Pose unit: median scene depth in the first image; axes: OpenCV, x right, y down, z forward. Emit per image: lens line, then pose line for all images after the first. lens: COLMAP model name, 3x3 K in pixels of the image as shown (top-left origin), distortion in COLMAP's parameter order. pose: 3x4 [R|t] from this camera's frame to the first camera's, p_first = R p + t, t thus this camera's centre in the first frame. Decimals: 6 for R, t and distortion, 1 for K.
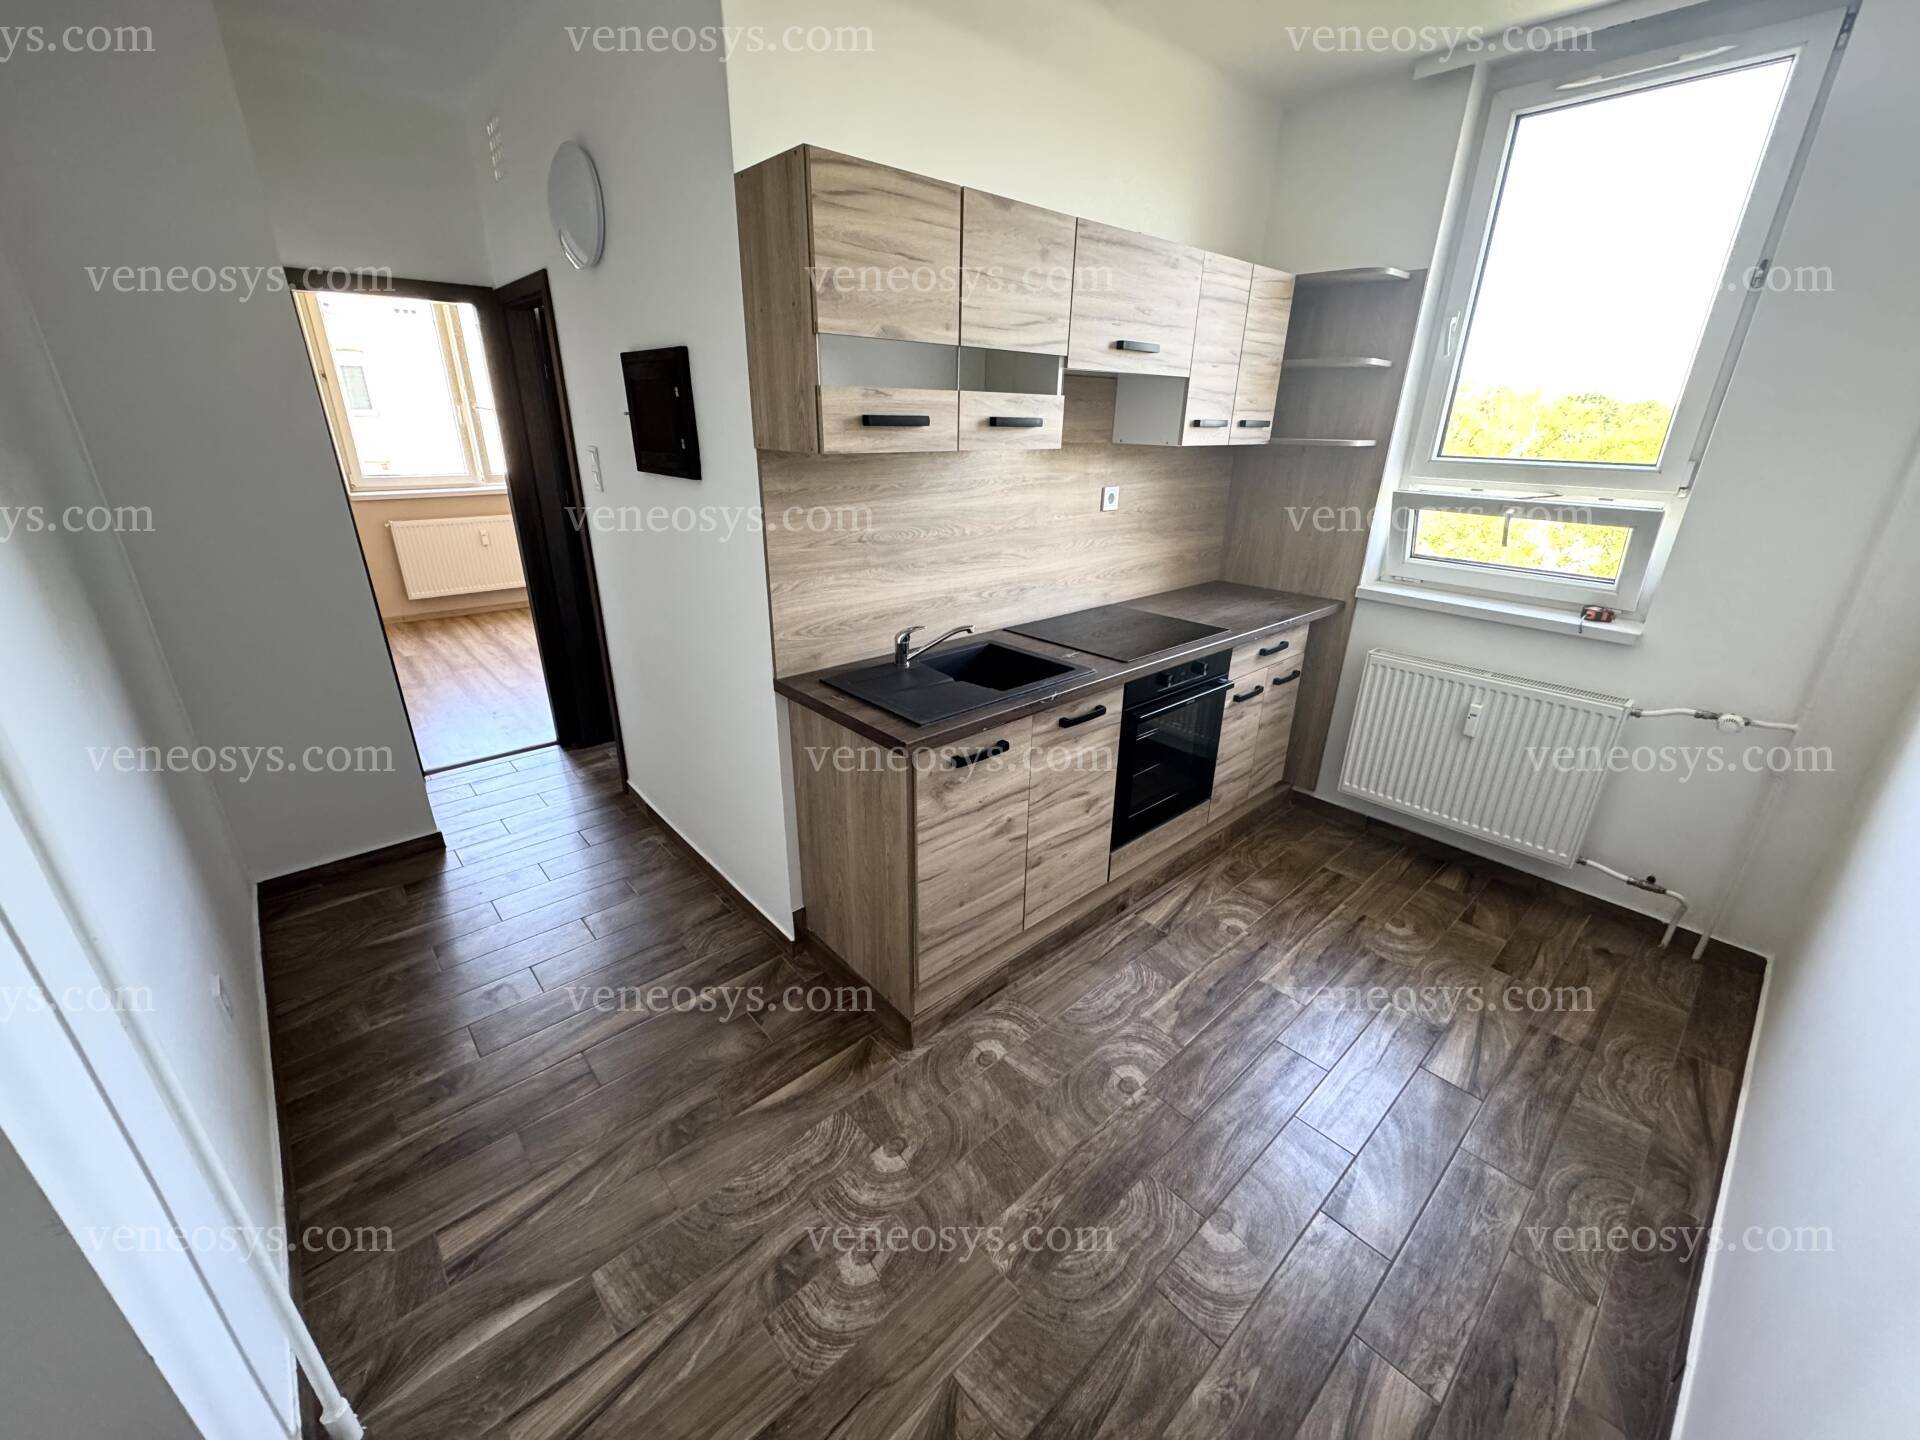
lens RADIAL K [[761.2, 0, 958.2], [0, 761.2, 722.6], [0, 0, 1]] dist [-0.005495, 0.000056]
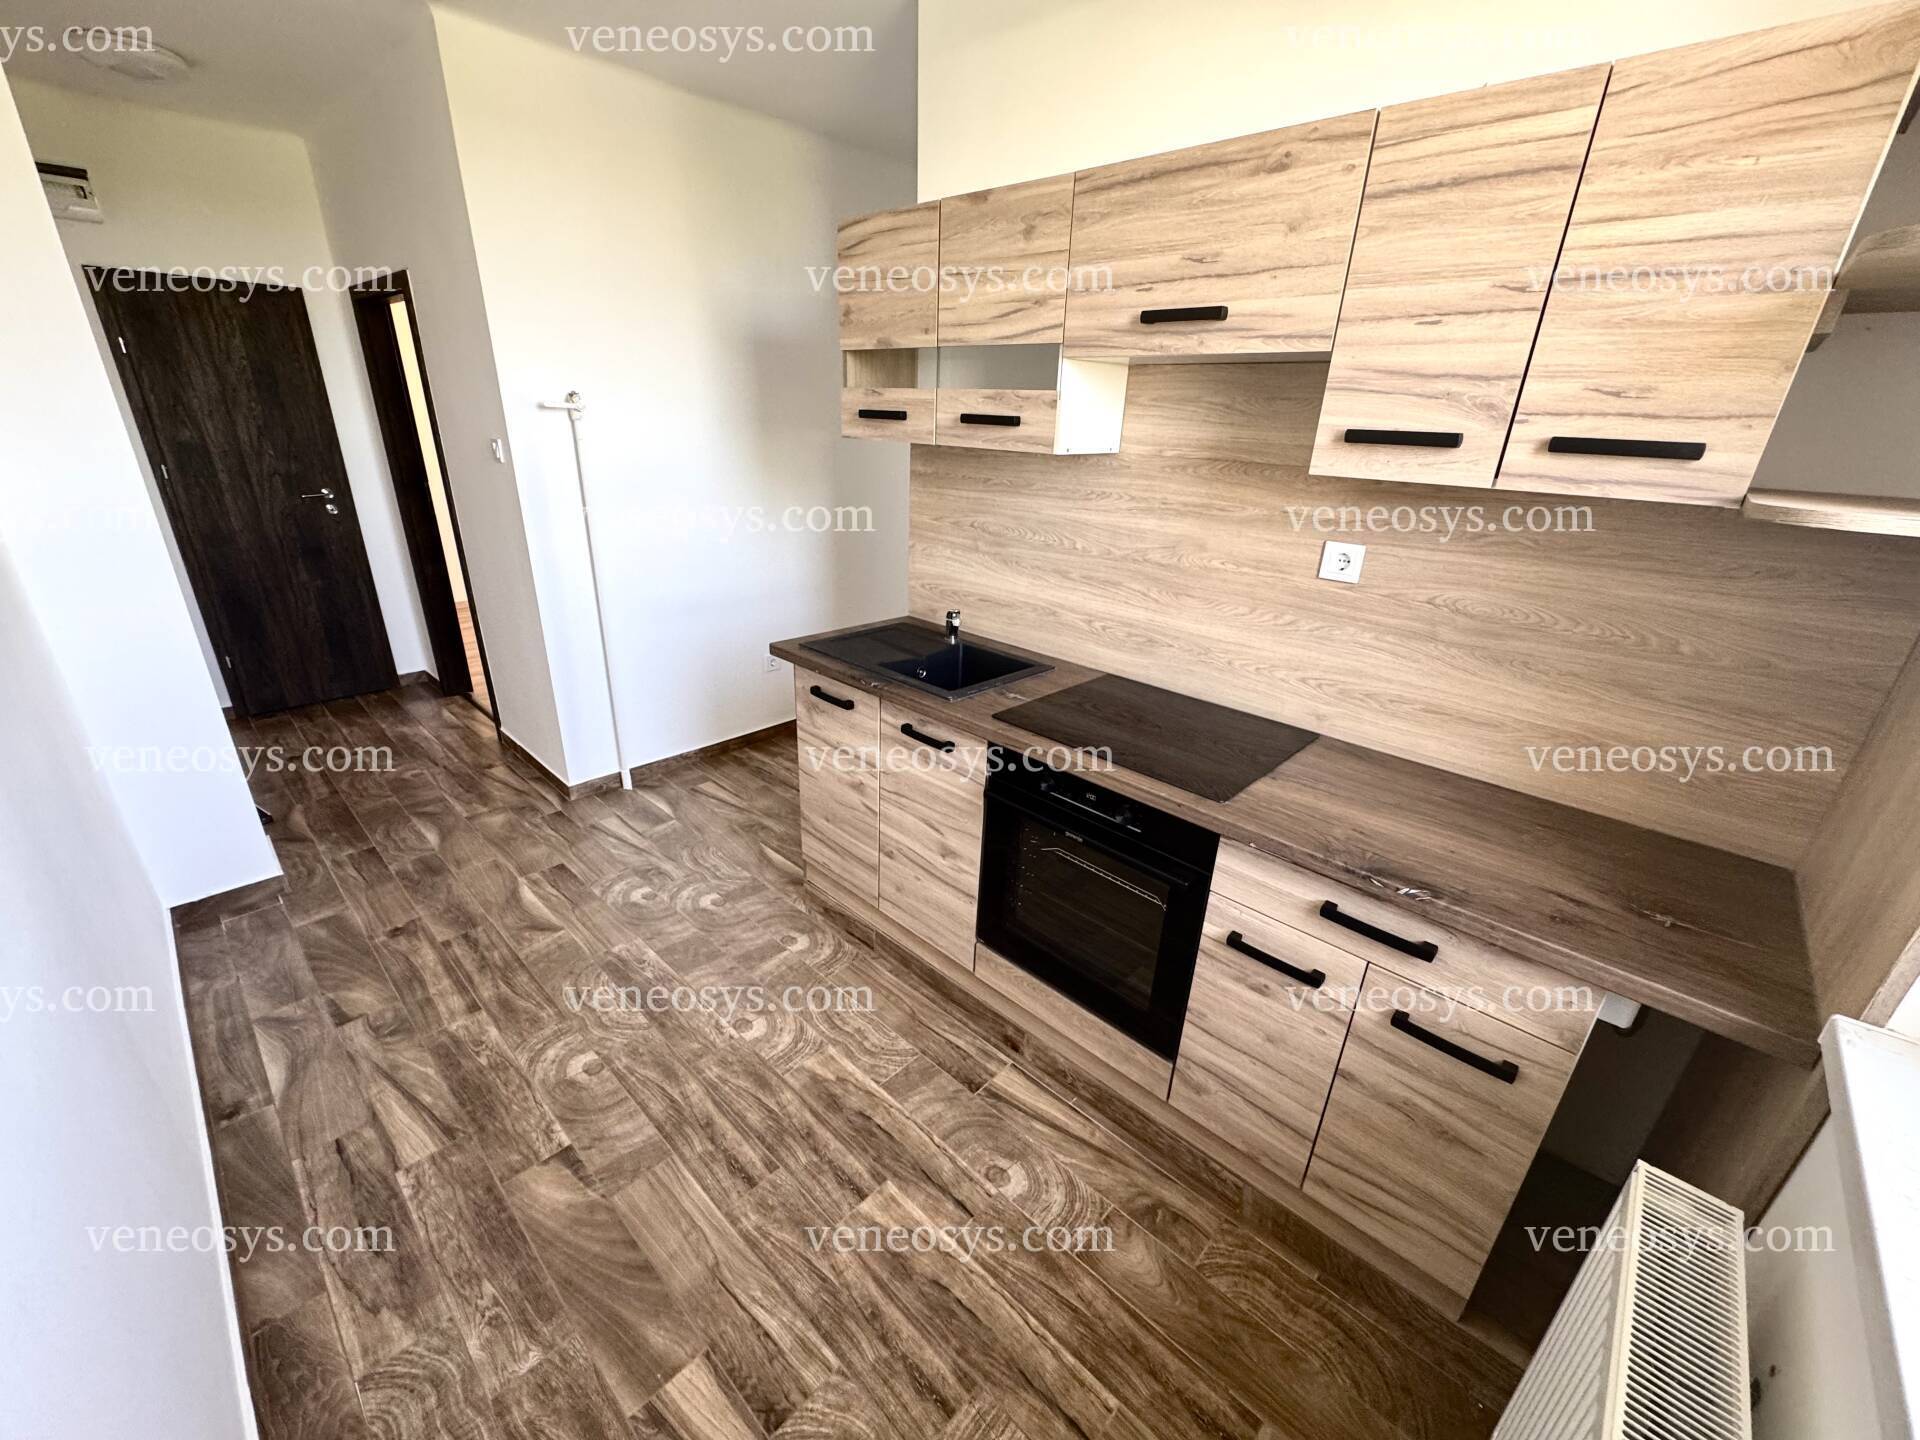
lens RADIAL K [[761.2, 0, 954.1], [0, 761.2, 721.6], [0, 0, 1]] dist [-0.005495, 0.000056]
pose [[0.084670, 0.365170, -0.927082, 1.026674], [-0.404431, 0.862930, 0.302965, -0.321067], [0.910641, 0.349289, 0.220751, 0.832798]]
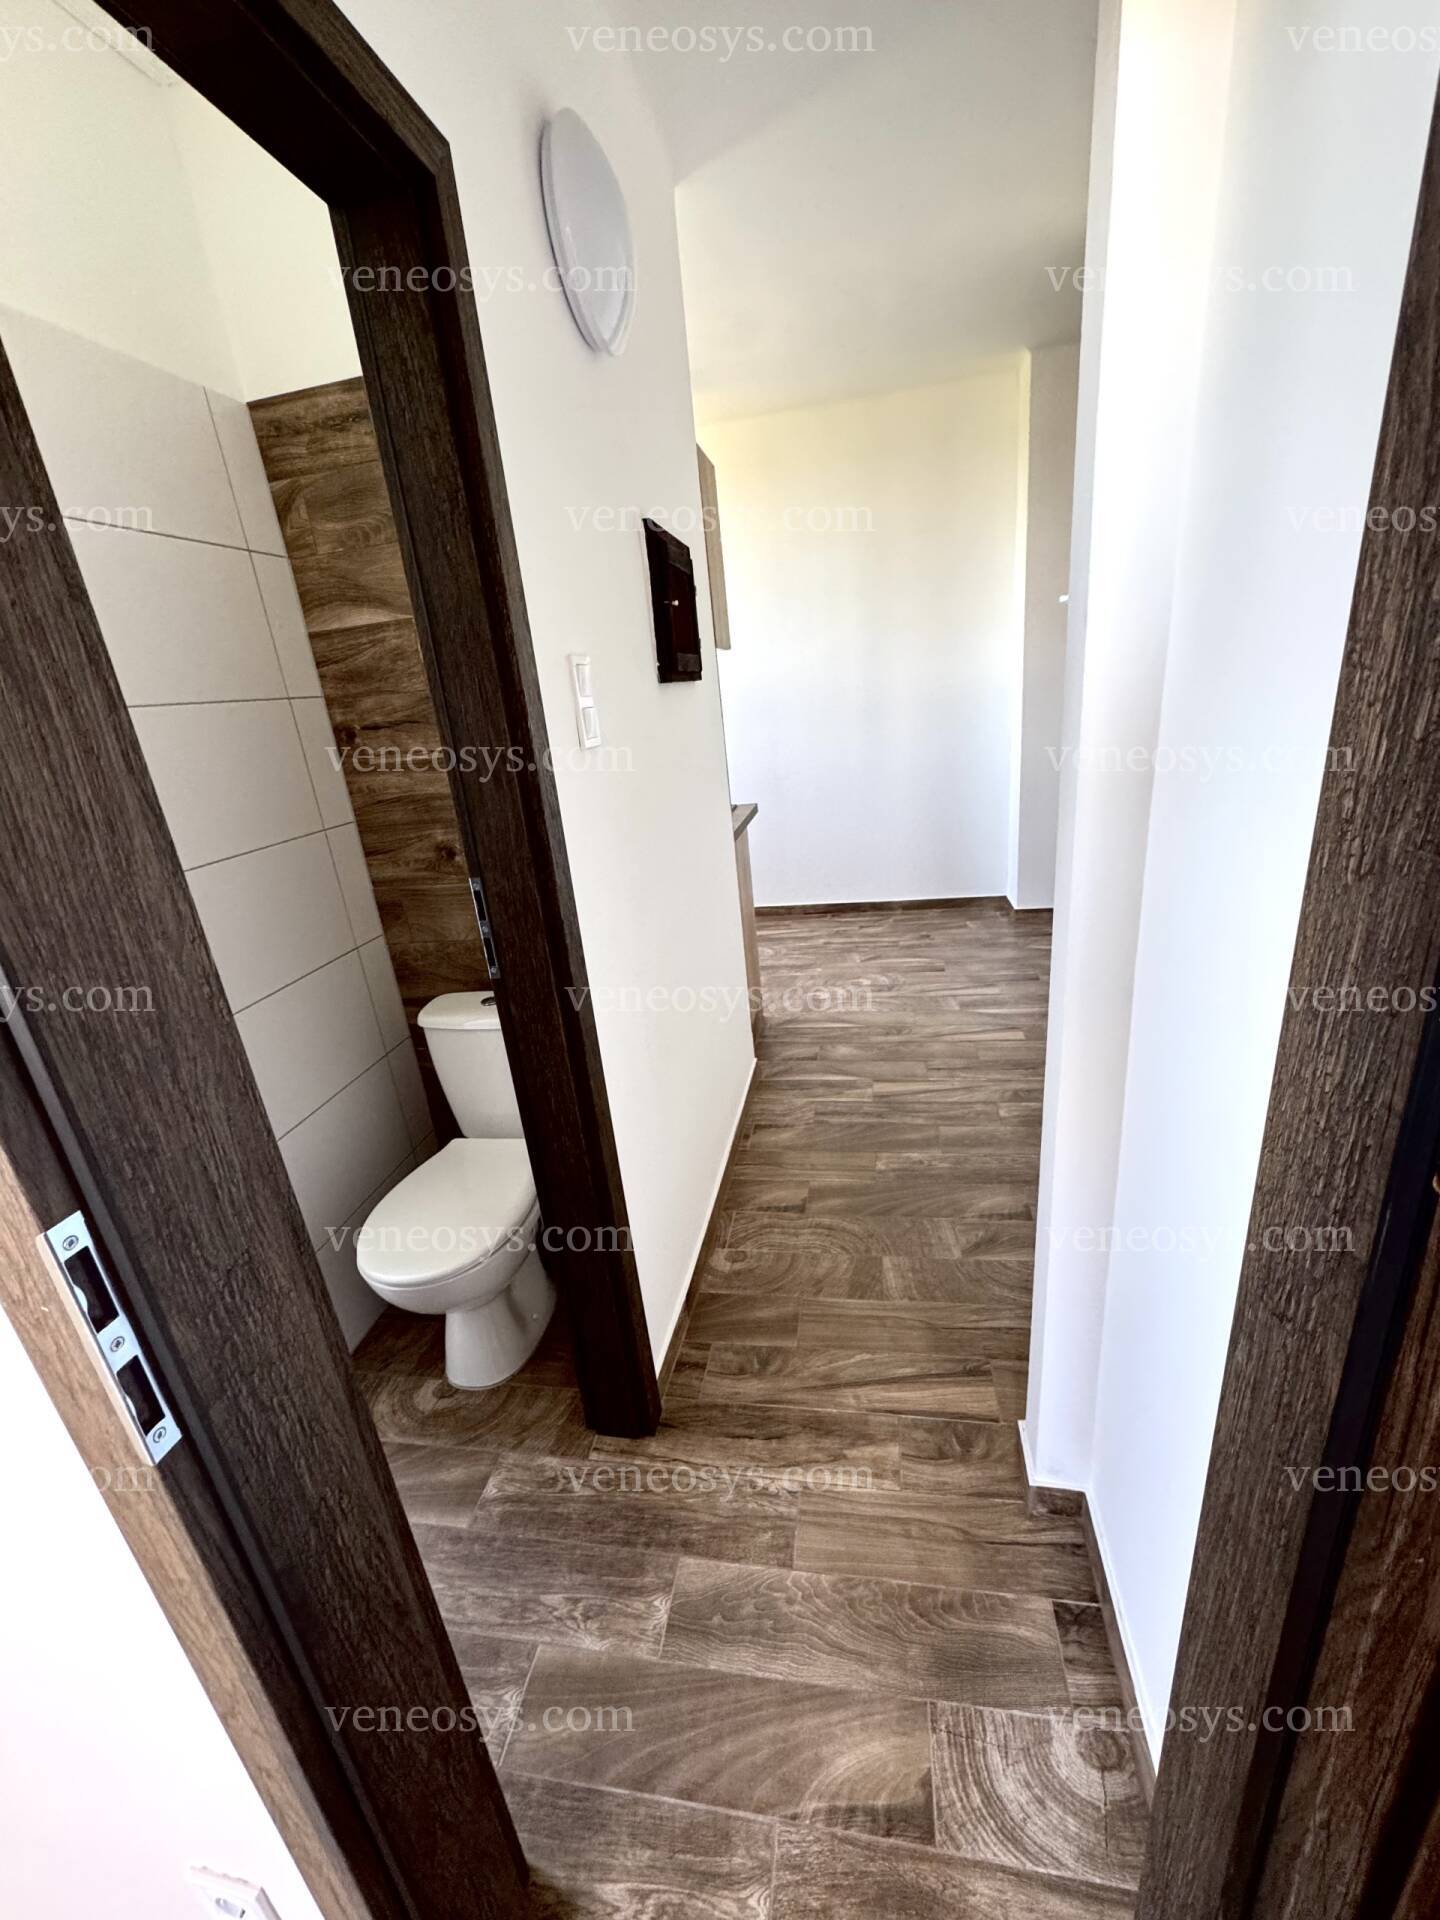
lens RADIAL K [[761.2, 0, 722.5], [0, 761.2, 954.9], [0, 0, 1]] dist [-0.005495, 0.000056]
pose [[-0.613834, -0.213762, 0.759943, -1.217438], [0.379278, 0.764407, 0.521374, -0.556304], [-0.692356, 0.608266, -0.388144, 1.605607]]
